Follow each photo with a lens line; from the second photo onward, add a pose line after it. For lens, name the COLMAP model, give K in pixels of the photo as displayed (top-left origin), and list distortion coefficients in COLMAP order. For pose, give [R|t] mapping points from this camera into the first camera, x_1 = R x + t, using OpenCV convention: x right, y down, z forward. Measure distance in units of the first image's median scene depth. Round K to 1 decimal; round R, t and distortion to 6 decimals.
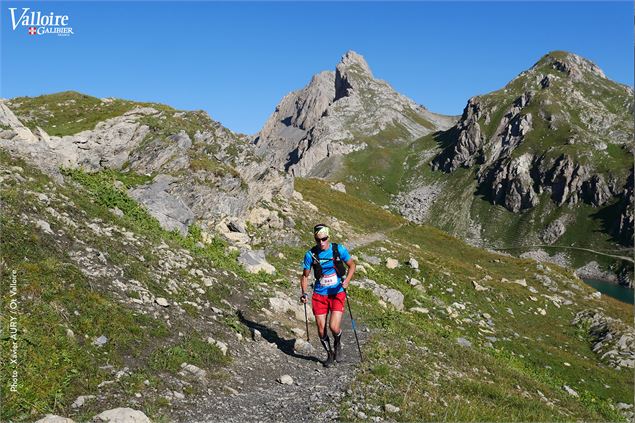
lens RADIAL K [[525.0, 0, 315.7], [0, 525.0, 212.6], [0, 0, 1]] dist [-0.052602, 0.035269]
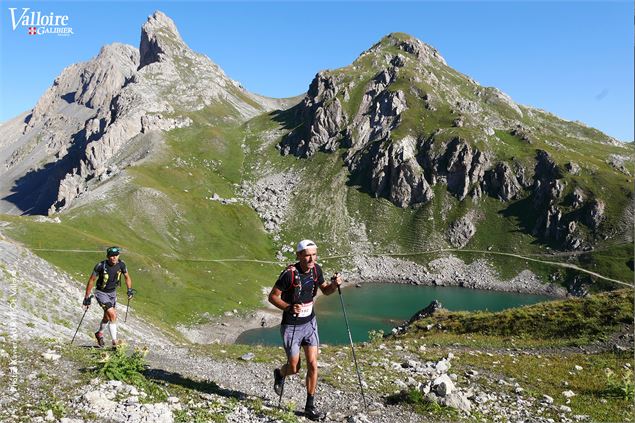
lens RADIAL K [[525.0, 0, 313.2], [0, 525.0, 216.2], [0, 0, 1]] dist [-0.052602, 0.035269]
pose [[0.923016, -0.006342, 0.384710, -0.042939], [-0.001102, 0.999816, 0.019128, -0.001923], [-0.384760, -0.018079, 0.922839, 0.235806]]
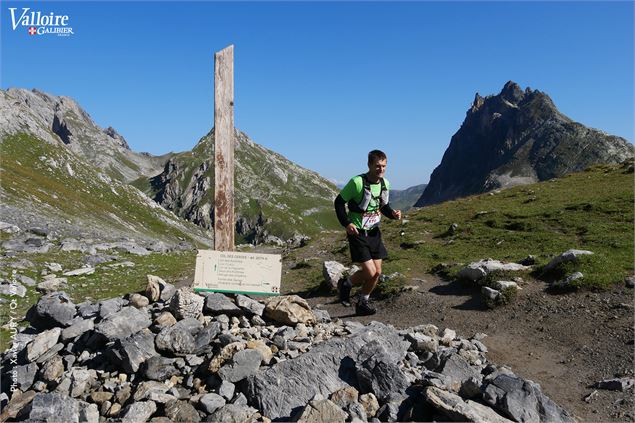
lens RADIAL K [[565.9, 0, 322.7], [0, 565.9, 206.9], [0, 0, 1]] dist [-0.057458, 0.003991]
pose [[0.829745, -0.008611, 0.558076, -0.258943], [0.020118, 0.999693, -0.014486, -0.054434], [-0.557780, 0.023248, 0.829664, -0.616113]]
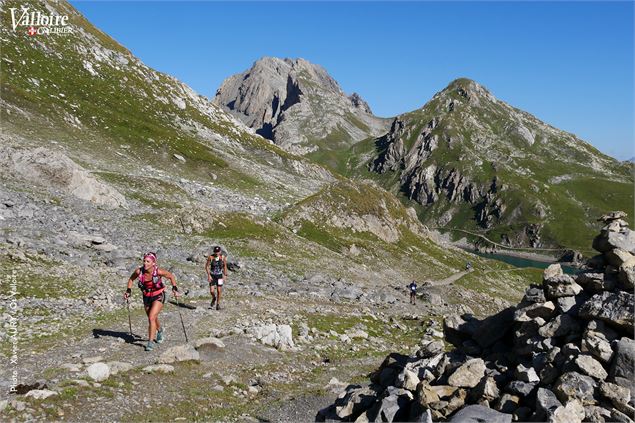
lens RADIAL K [[565.9, 0, 322.4], [0, 565.9, 209.1], [0, 0, 1]] dist [-0.057458, 0.003991]
pose [[0.988020, 0.013671, 0.153718, -0.120054], [-0.019576, 0.999125, 0.036965, -0.033747], [-0.153078, -0.039531, 0.987423, -0.436876]]
